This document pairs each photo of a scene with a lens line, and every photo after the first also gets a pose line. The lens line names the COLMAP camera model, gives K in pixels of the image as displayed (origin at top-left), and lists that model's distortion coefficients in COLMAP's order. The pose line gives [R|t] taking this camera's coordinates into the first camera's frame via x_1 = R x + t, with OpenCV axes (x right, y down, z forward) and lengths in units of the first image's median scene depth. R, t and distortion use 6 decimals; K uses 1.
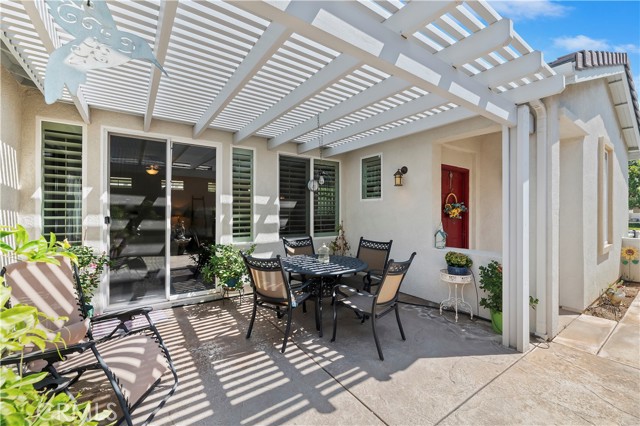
lens RADIAL K [[263.3, 0, 320.0], [0, 263.3, 213.0], [0, 0, 1]] dist [0.000573, 0.000239]
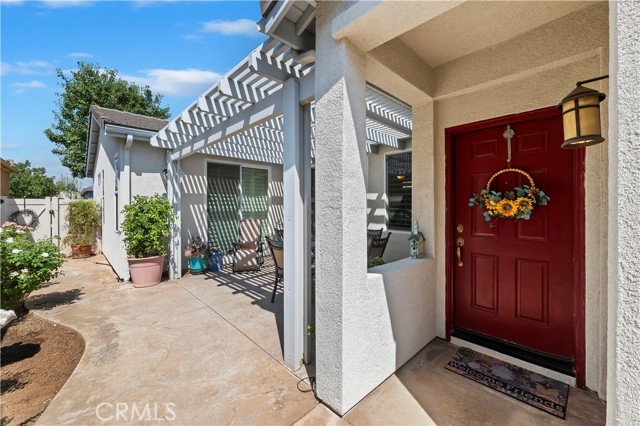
lens RADIAL K [[263.3, 0, 320.0], [0, 263.3, 213.0], [0, 0, 1]] dist [0.000573, 0.000239]
pose [[0.141146, 0.027016, -0.989620, 0.961854], [-0.010241, 0.999614, 0.025829, 0.000475], [0.989936, 0.006489, 0.141369, 0.576602]]
